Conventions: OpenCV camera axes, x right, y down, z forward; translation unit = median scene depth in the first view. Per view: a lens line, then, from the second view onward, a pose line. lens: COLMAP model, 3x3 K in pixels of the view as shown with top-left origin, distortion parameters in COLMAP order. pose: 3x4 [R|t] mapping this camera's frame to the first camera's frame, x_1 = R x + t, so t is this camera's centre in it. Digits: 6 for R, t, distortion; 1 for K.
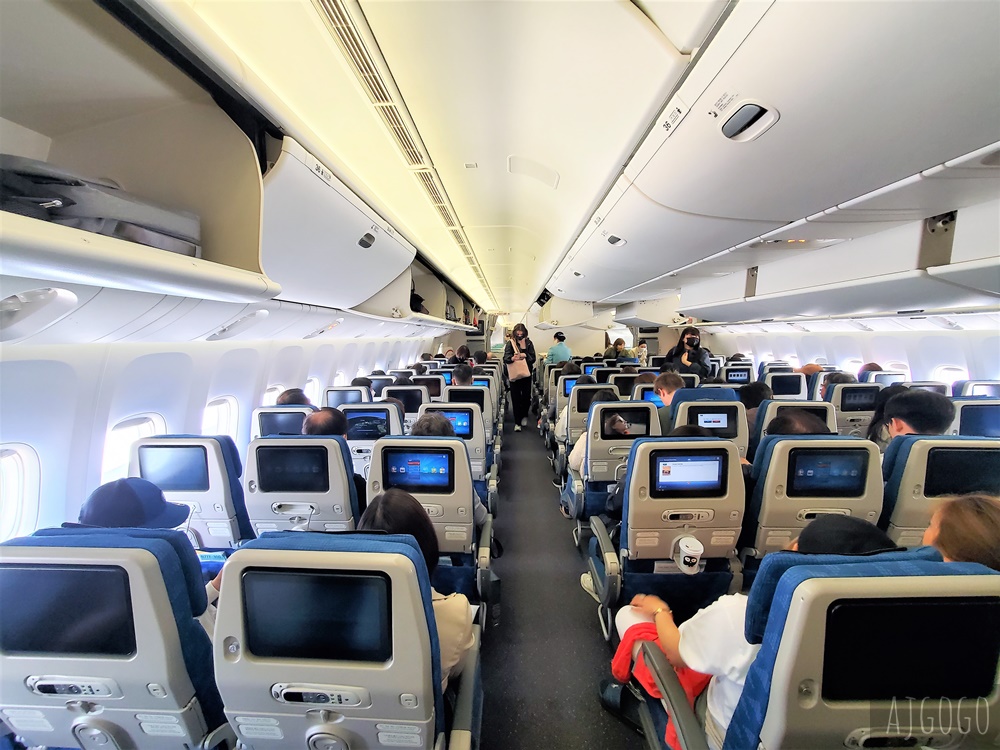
lens RADIAL K [[396.2, 0, 494.8], [0, 396.2, 370.6], [0, 0, 1]] dist [-0.002368, -0.000007]
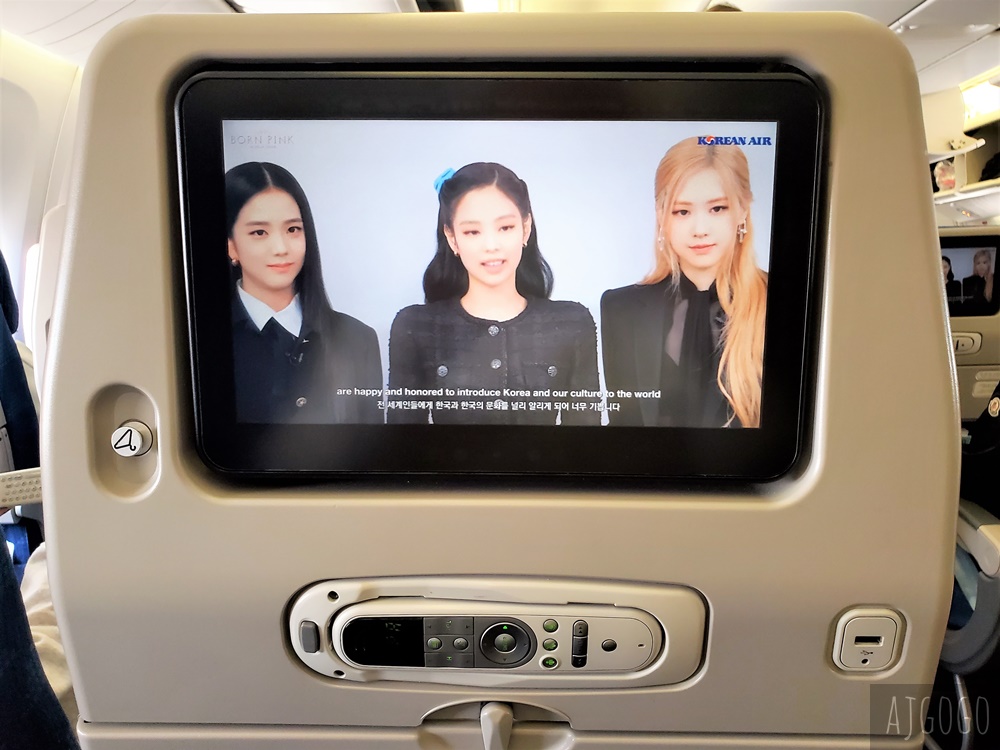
lens RADIAL K [[790.8, 0, 497.8], [0, 790.8, 395.4], [0, 0, 1]] dist [-0.002219, -0.001663]
pose [[0.999550, -0.002237, 0.029918, -0.455684], [0.001359, 0.999569, 0.029323, 0.663602], [-0.029971, -0.029269, 0.999122, 0.523321]]
